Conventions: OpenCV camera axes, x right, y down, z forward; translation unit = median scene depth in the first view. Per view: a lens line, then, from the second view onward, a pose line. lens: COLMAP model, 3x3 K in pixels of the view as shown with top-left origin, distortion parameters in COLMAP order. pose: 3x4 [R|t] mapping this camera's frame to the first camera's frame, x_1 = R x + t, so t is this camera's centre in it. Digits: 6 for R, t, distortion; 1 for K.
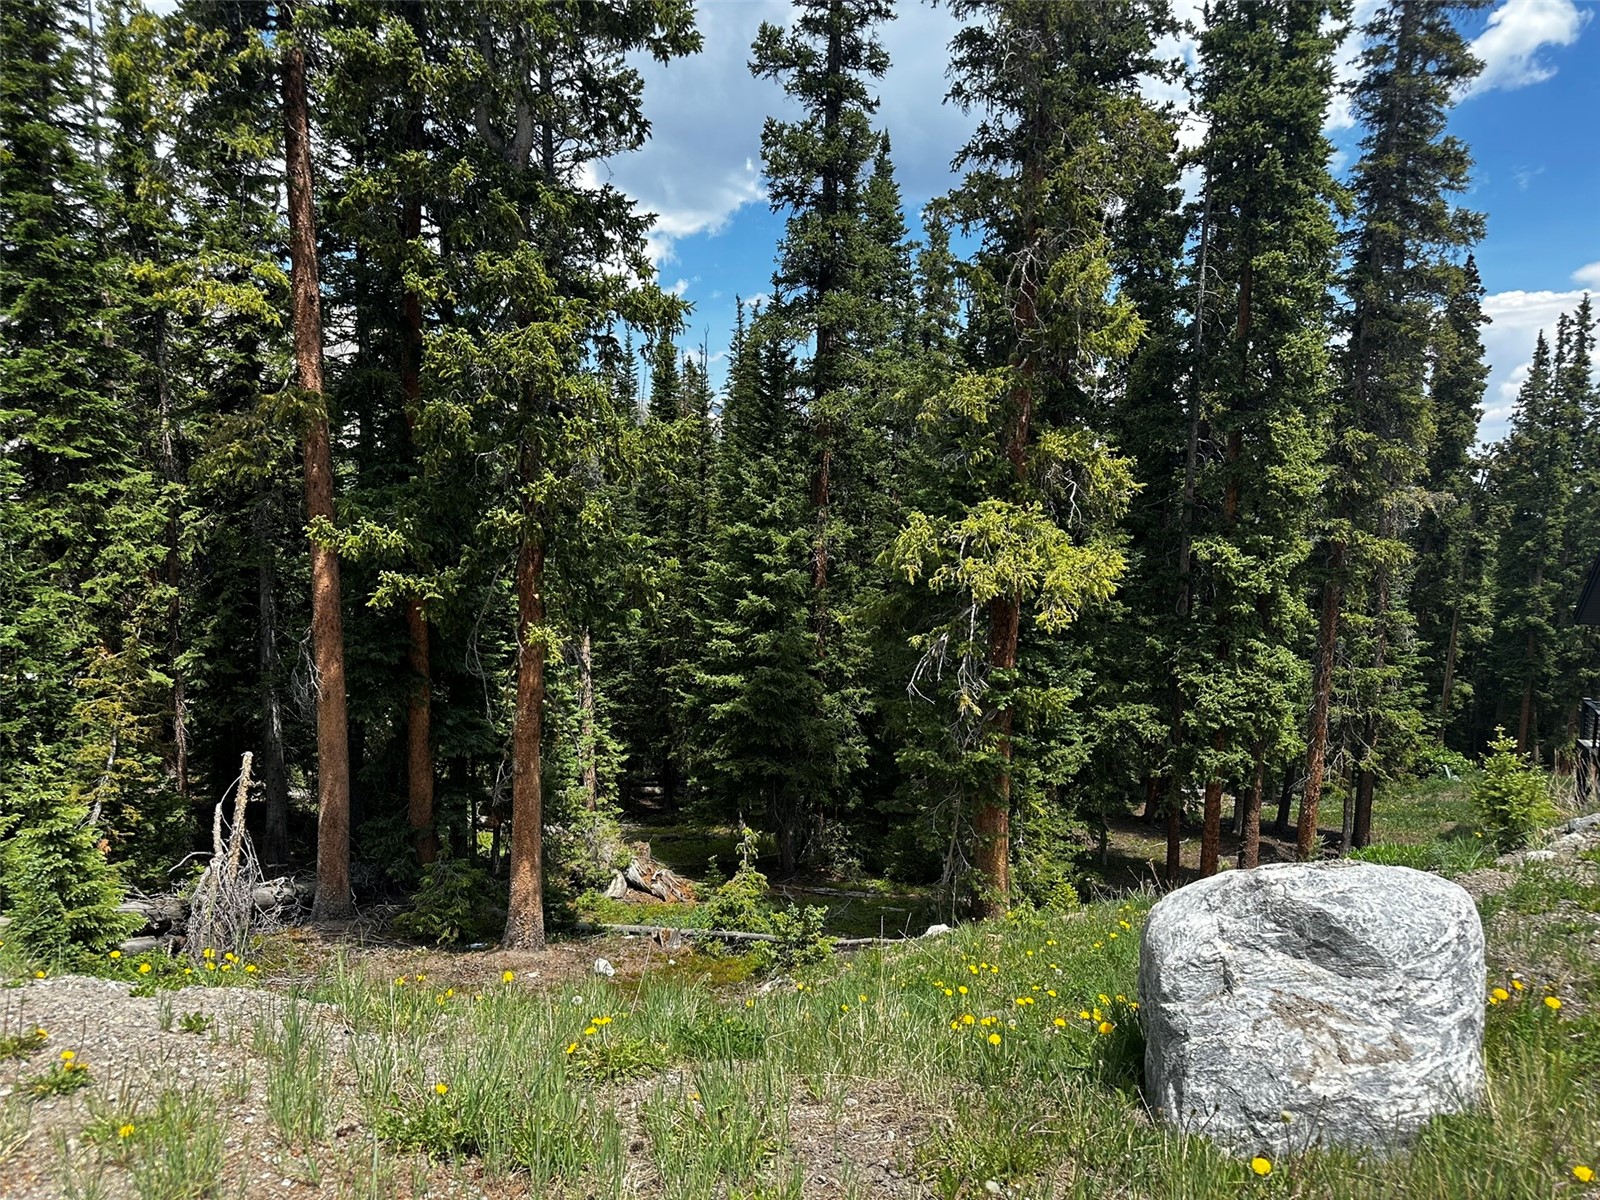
lens RADIAL K [[1133.1, 0, 810.5], [0, 1133.1, 608.0], [0, 0, 1]] dist [0.061492, -0.064457]
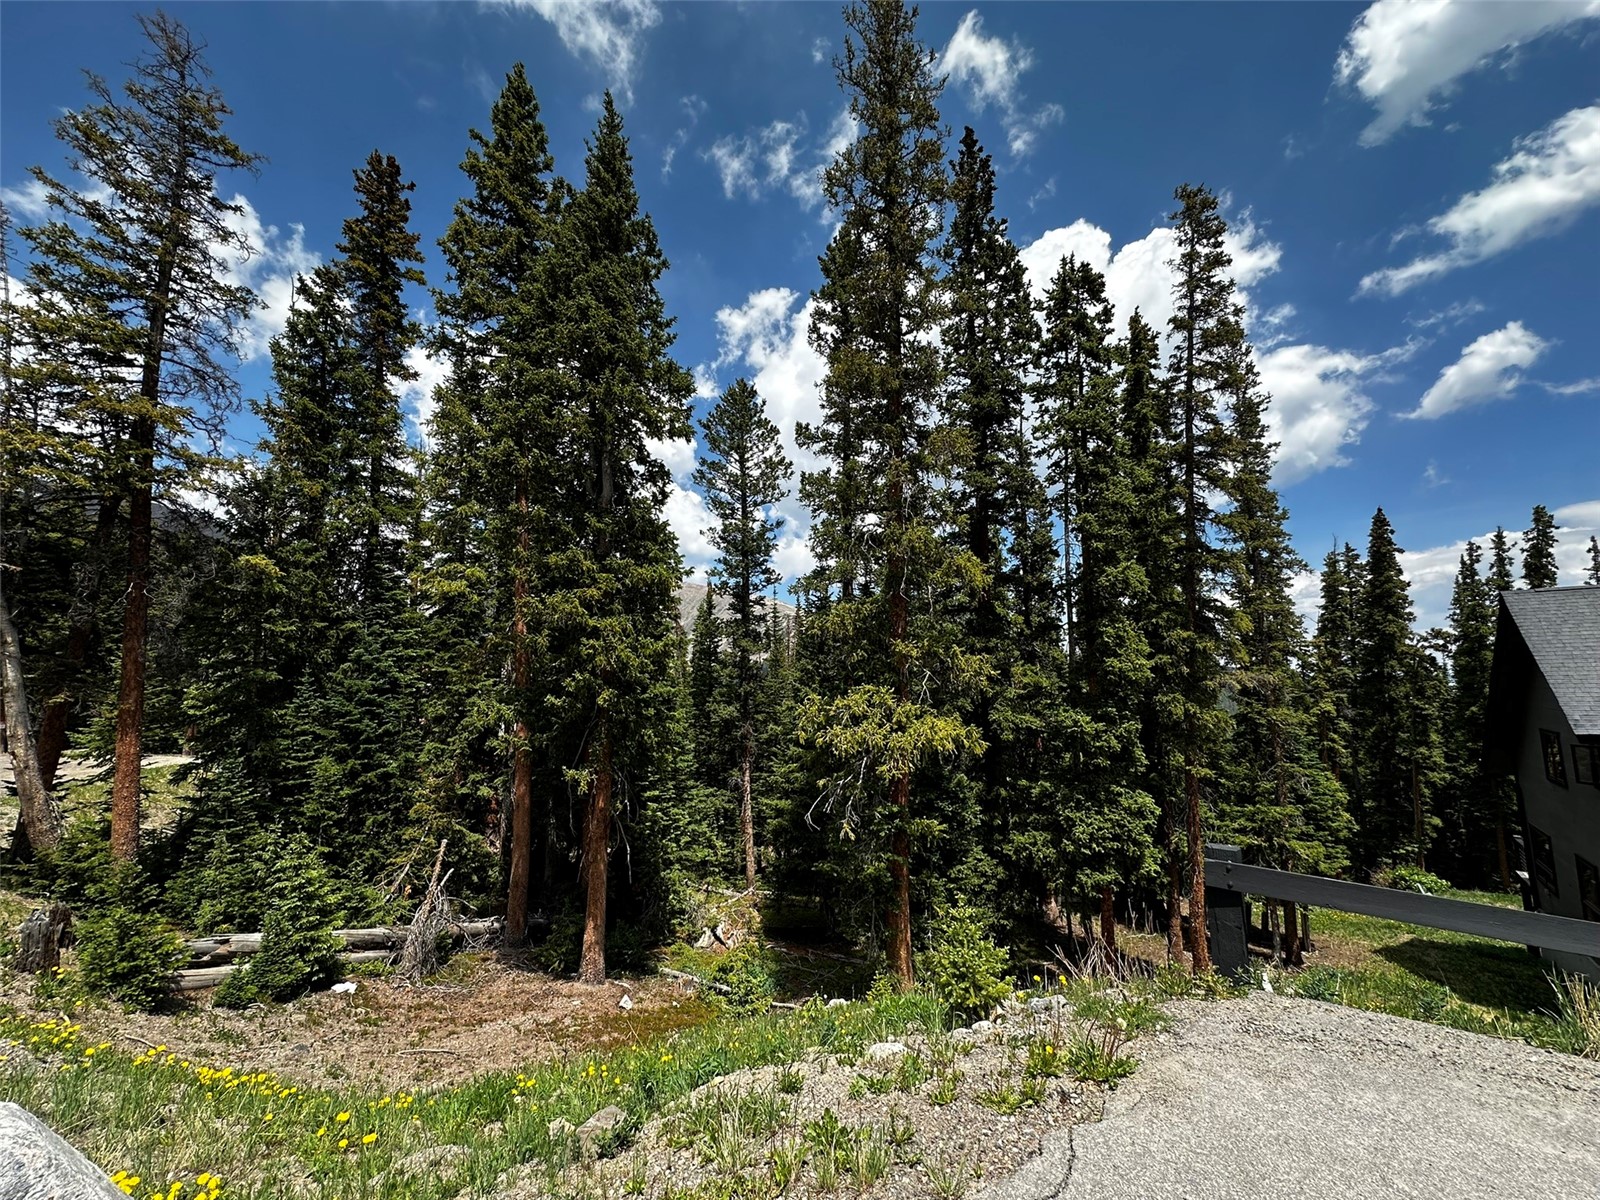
lens RADIAL K [[644.1, 0, 799.4], [0, 644.1, 603.6], [0, 0, 1]] dist [-0.002168, 0.000416]
pose [[0.957323, -0.055284, -0.283685, 0.250344], [-0.008887, 0.975441, -0.220082, -0.010864], [0.288885, 0.213211, 0.933320, 0.132269]]
